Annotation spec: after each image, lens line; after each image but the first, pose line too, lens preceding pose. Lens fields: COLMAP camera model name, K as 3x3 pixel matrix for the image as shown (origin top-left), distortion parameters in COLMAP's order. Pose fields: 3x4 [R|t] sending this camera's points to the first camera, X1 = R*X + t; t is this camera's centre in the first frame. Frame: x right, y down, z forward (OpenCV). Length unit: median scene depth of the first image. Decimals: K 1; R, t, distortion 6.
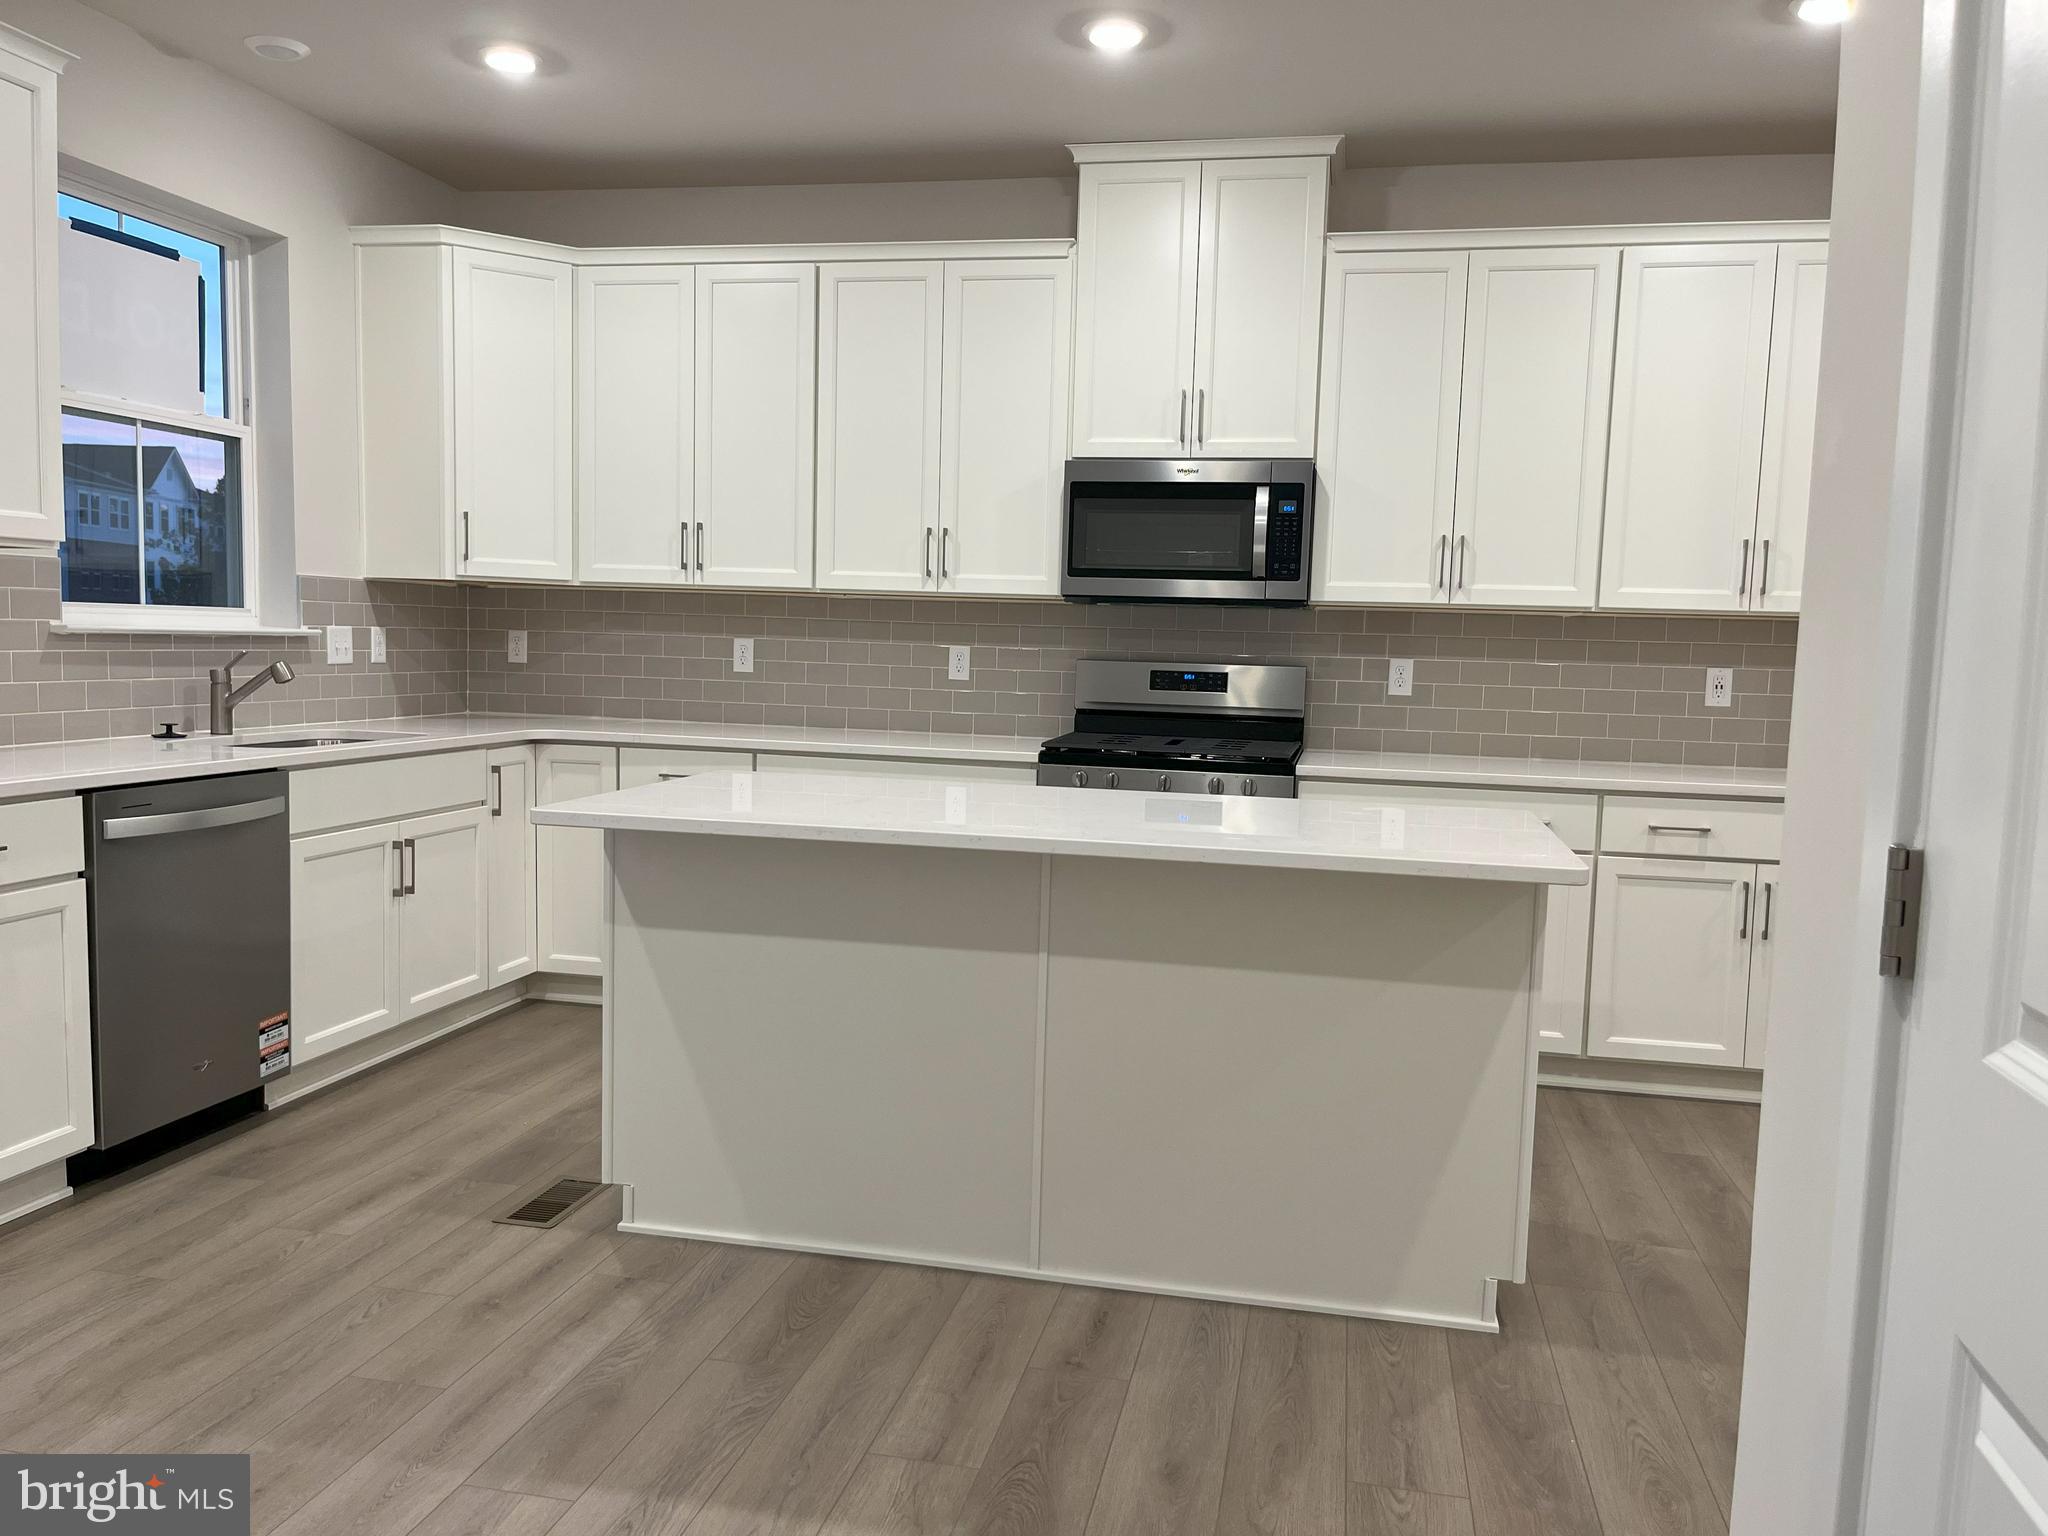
lens RADIAL K [[1547.5, 0, 1032.9], [0, 1547.5, 772.9], [0, 0, 1]] dist [0.062286, -0.079224]
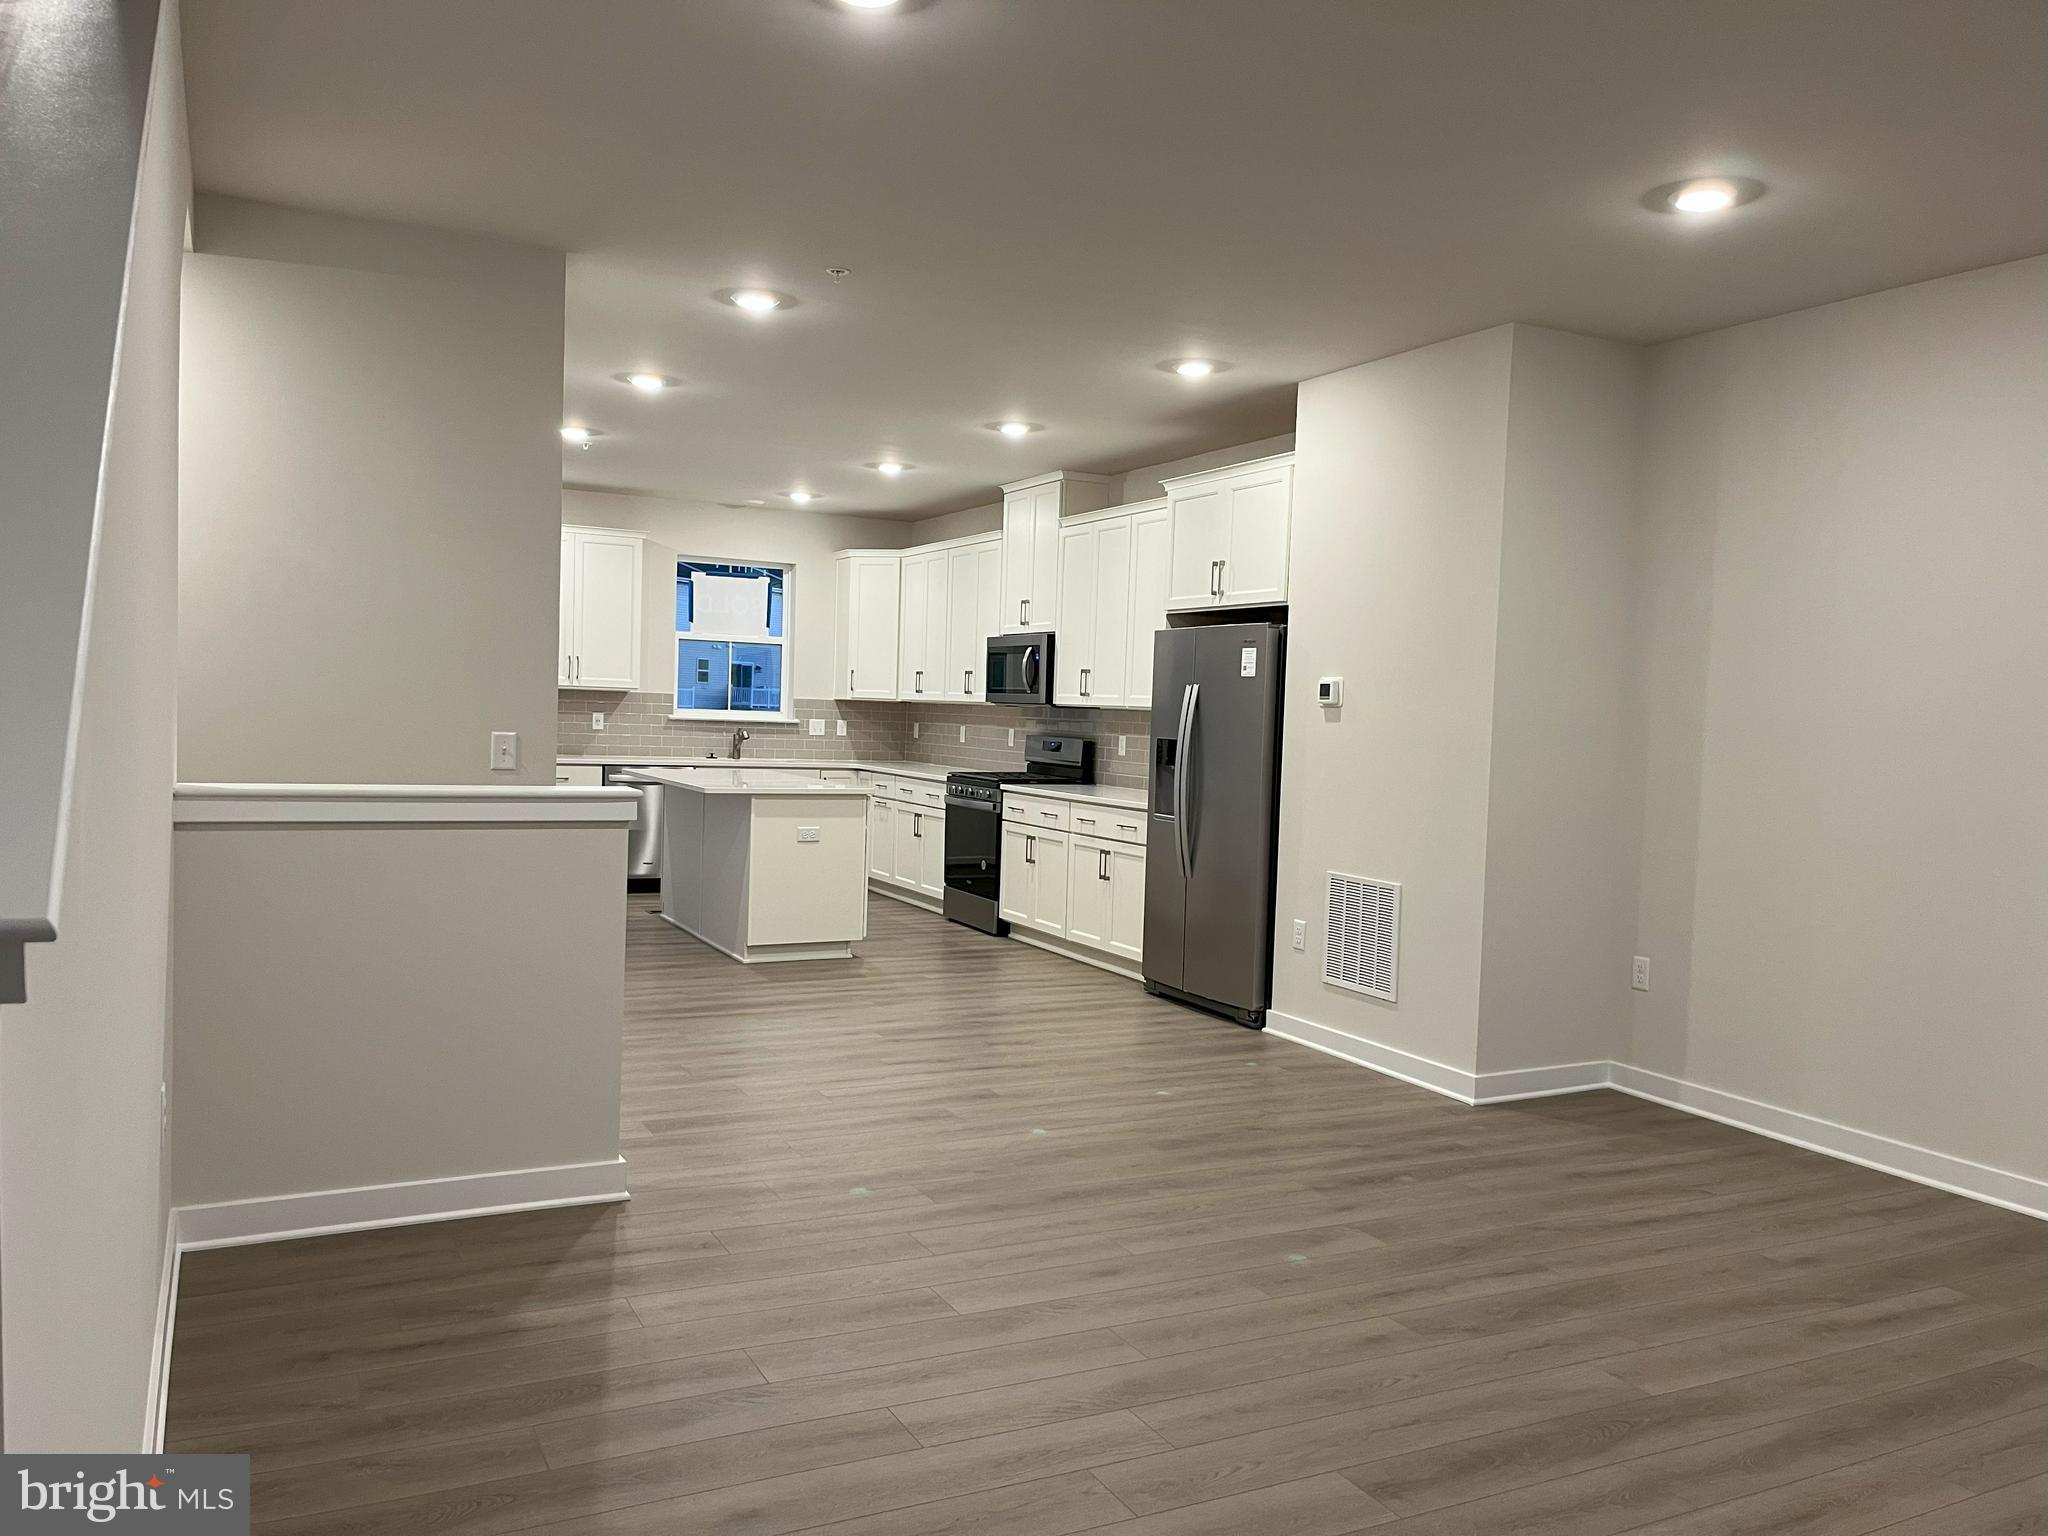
lens RADIAL K [[1540.0, 0, 1024.0], [0, 1540.0, 768.0], [0, 0, 1]] dist [0.101428, -0.160838]
pose [[0.623110, 0.021858, -0.781829, 1.679478], [-0.085055, 0.995575, -0.039955, 0.049230], [0.777496, 0.091395, 0.622212, -0.219948]]
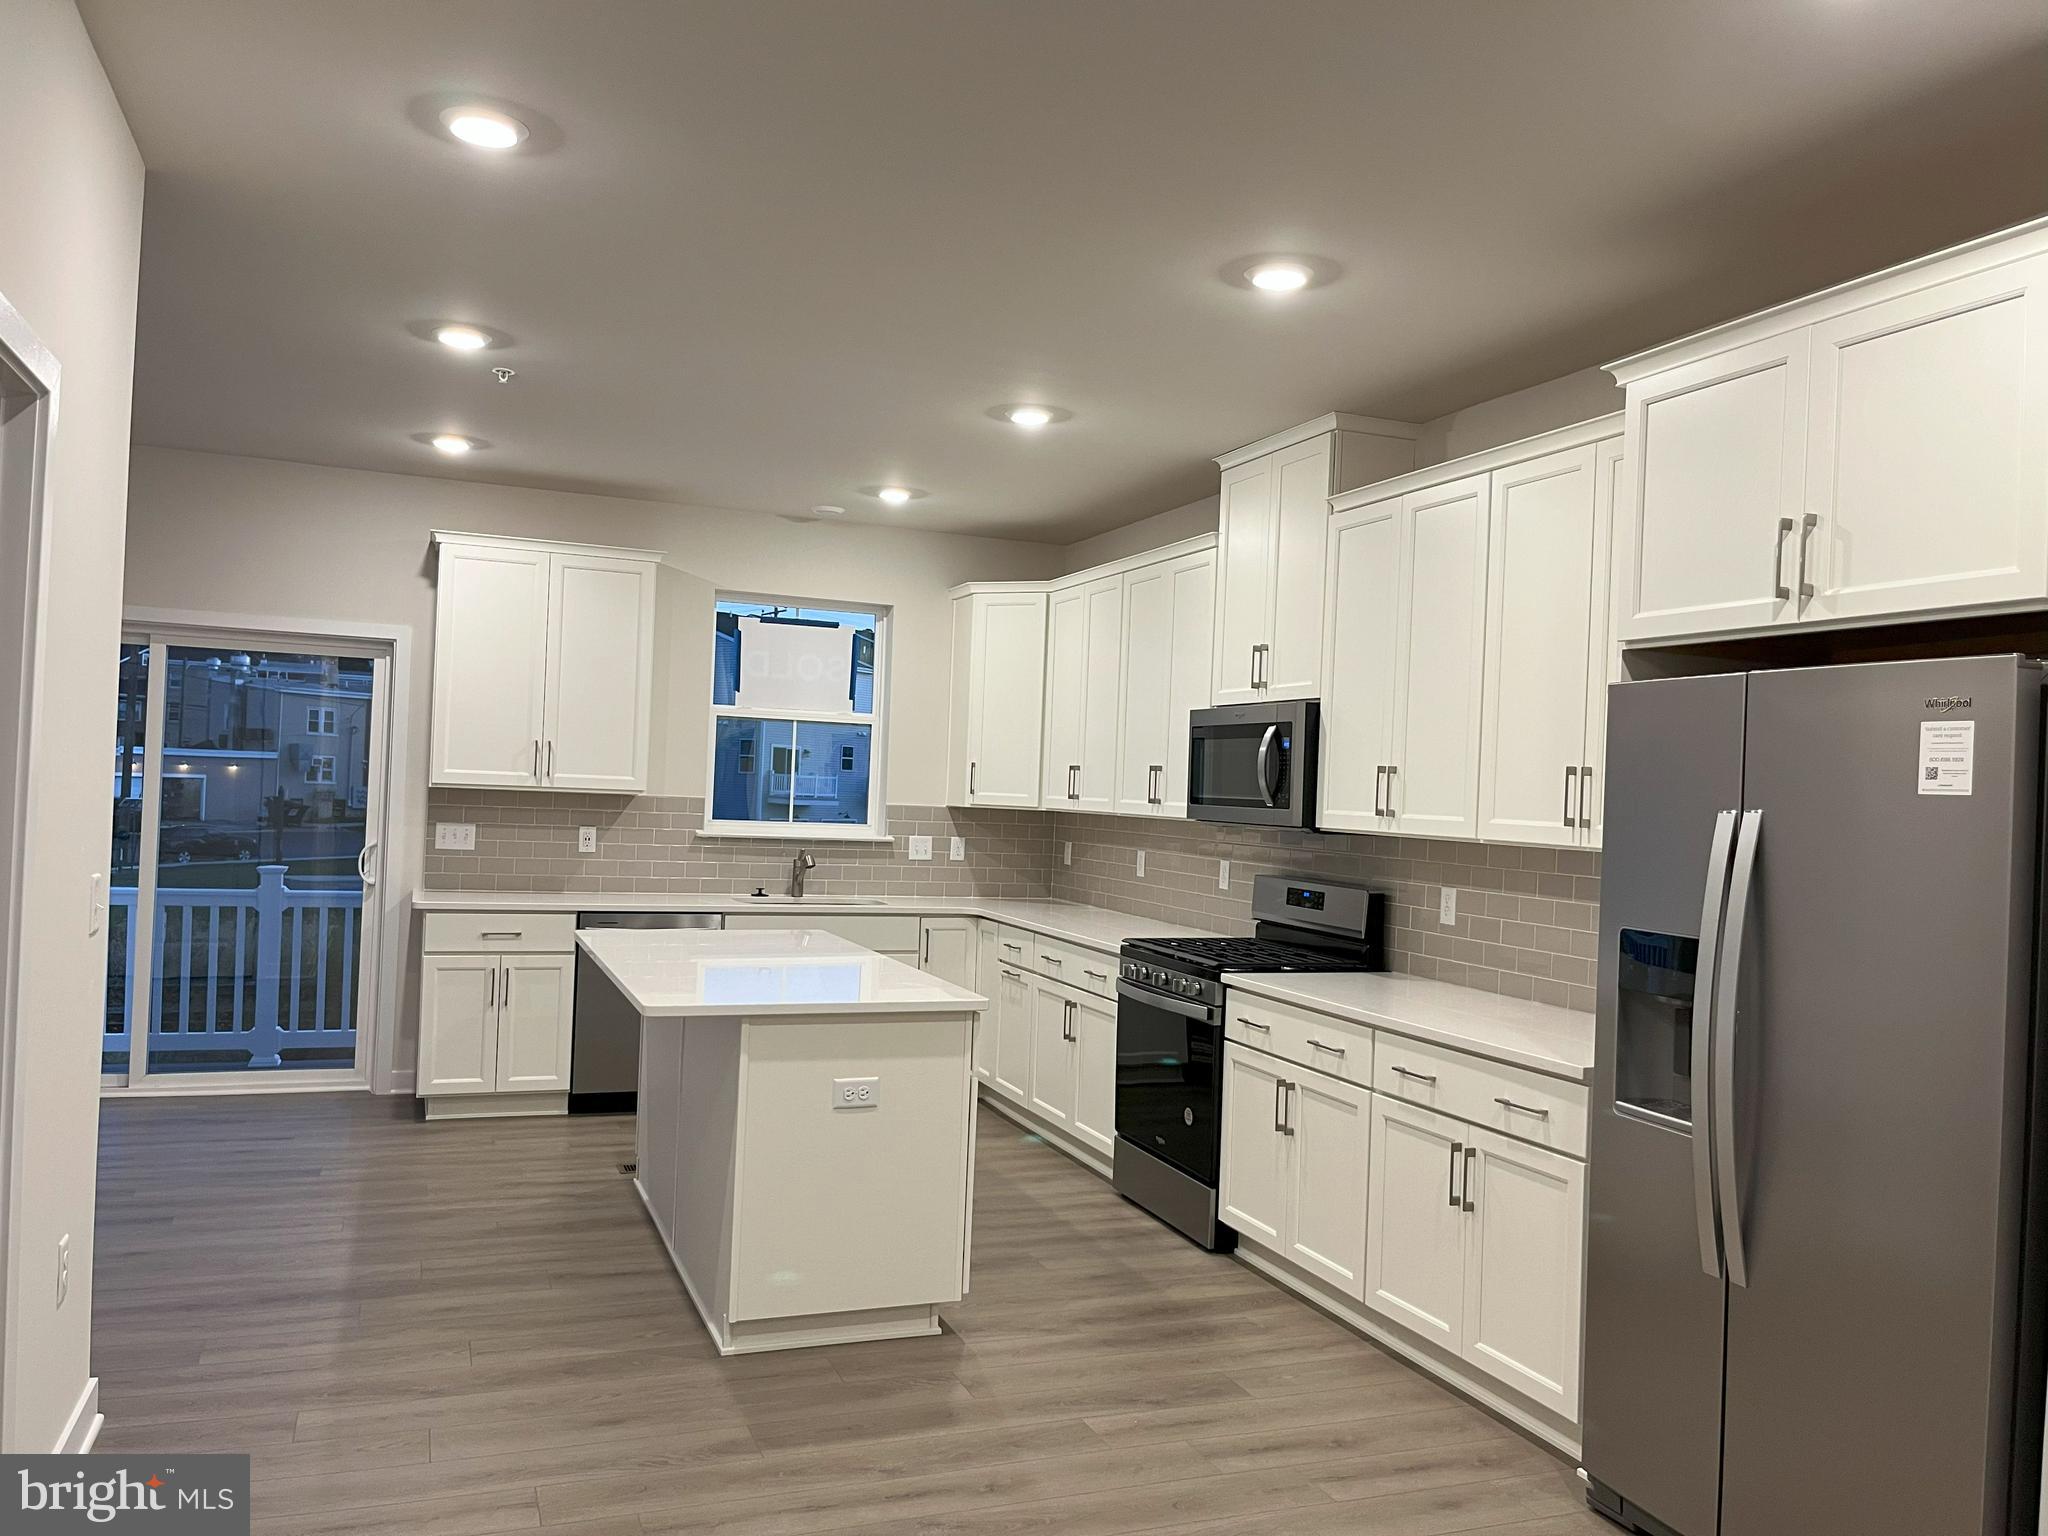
lens RADIAL K [[1540.0, 0, 1024.0], [0, 1540.0, 768.0], [0, 0, 1]] dist [0.101428, -0.160838]
pose [[0.544529, -0.019746, -0.838510, 0.980077], [-0.099039, 0.991215, -0.087658, -0.037953], [0.832874, 0.130777, 0.537790, 0.250933]]
